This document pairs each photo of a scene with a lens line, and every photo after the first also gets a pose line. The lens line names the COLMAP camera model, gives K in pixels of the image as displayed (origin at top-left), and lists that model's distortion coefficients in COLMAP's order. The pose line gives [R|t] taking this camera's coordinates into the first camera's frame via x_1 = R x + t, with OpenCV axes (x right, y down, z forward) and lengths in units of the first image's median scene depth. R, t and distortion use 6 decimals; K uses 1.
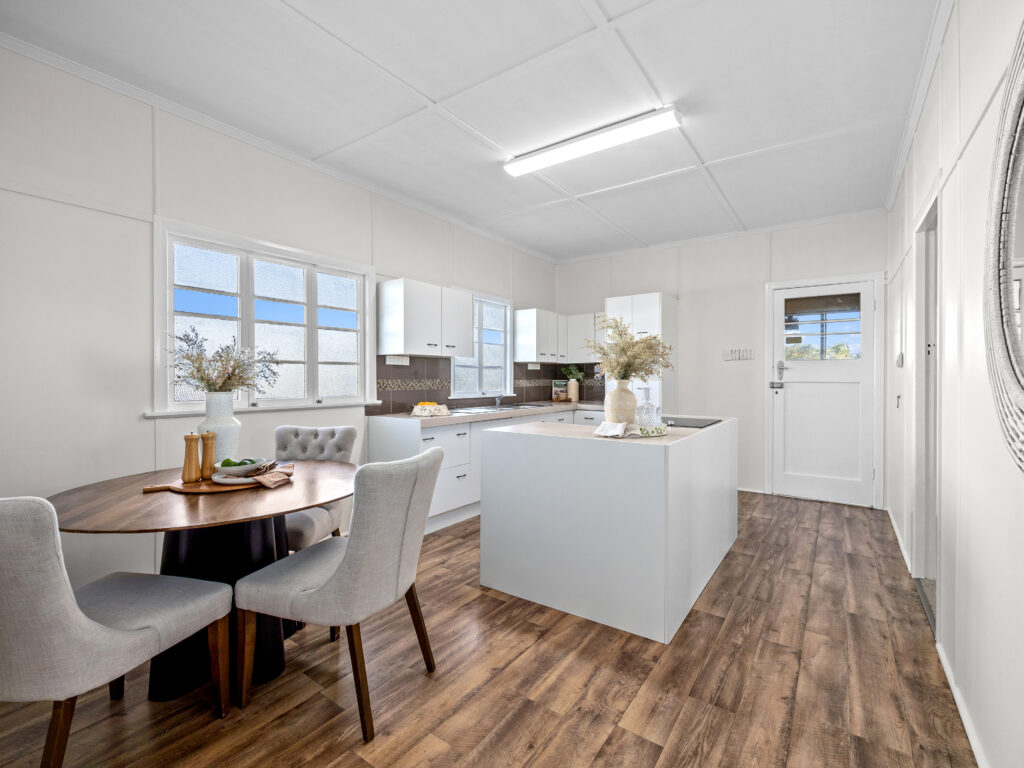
lens RADIAL K [[463.5, 0, 513.5], [0, 463.5, 378.3], [0, 0, 1]] dist [0.002873, 0.000507]
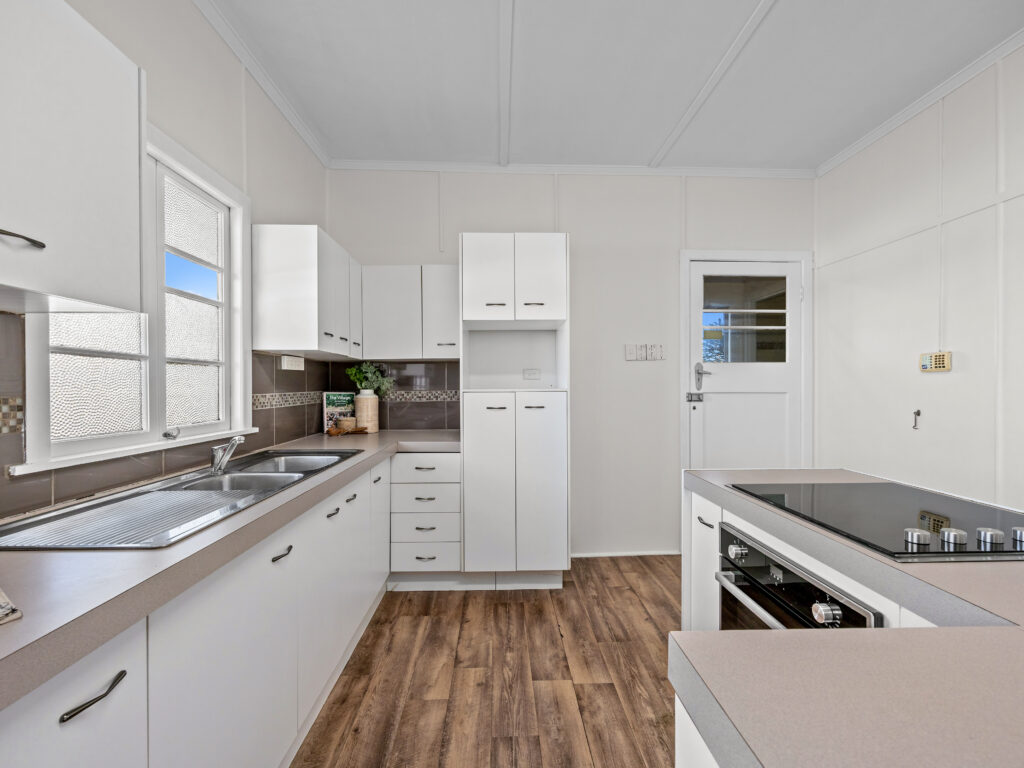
lens RADIAL K [[463.5, 0, 515.9], [0, 463.5, 387.6], [0, 0, 1]] dist [0.002873, 0.000507]
pose [[0.789613, -0.004836, 0.613586, -0.077101], [0.003017, 0.999987, 0.003998, -0.003182], [-0.613597, -0.001306, 0.789618, 0.613657]]
